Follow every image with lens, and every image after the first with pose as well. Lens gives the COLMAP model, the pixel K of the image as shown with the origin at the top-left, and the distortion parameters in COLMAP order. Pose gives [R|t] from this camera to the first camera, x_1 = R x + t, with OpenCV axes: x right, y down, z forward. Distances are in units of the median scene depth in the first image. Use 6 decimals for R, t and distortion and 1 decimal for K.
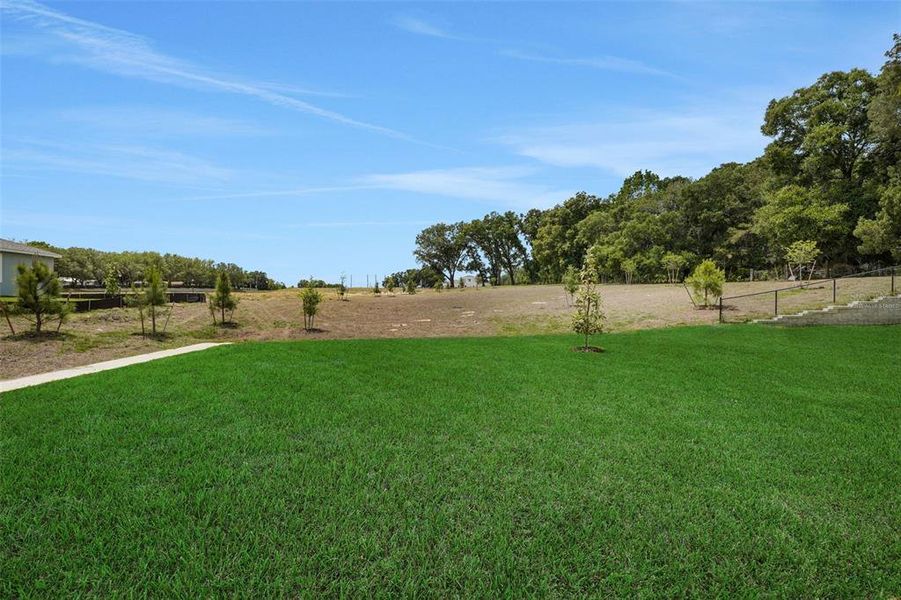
lens RADIAL K [[382.0, 0, 454.8], [0, 382.0, 302.7], [0, 0, 1]] dist [-0.015729, 0.002488]
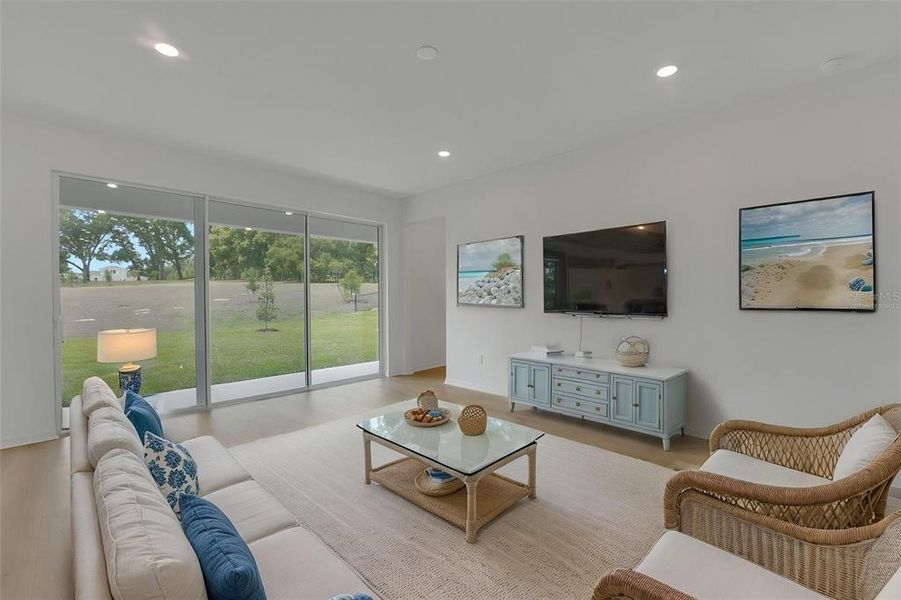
lens RADIAL K [[382.0, 0, 455.4], [0, 382.0, 308.1], [0, 0, 1]] dist [-0.015729, 0.002488]
pose [[0.704057, -0.026174, 0.709661, -0.043013], [0.007753, 0.999544, 0.029174, -0.000721], [-0.710102, -0.015038, 0.703939, -0.133147]]
